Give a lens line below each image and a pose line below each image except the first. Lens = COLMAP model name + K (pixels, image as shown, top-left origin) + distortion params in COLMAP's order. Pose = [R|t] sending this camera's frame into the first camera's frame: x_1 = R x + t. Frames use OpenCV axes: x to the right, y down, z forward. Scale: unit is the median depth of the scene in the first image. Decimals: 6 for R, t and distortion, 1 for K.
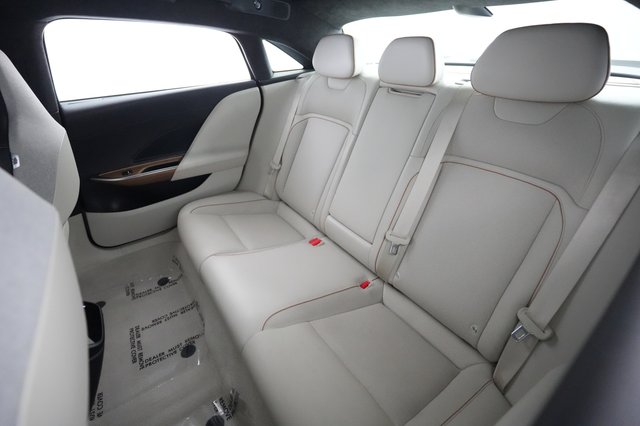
lens RADIAL K [[313.1, 0, 327.9], [0, 313.1, 212.9], [0, 0, 1]] dist [0.000014, -0.000075]
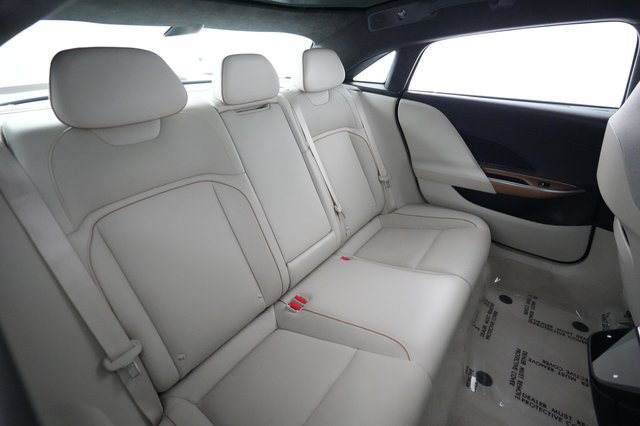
lens RADIAL K [[313.1, 0, 327.9], [0, 313.1, 212.9], [0, 0, 1]] dist [0.000014, -0.000075]
pose [[-0.357284, -0.390887, 0.848266, -0.744311], [0.471197, 0.708727, 0.525052, -0.513063], [-0.806425, 0.587293, -0.069032, 0.990826]]
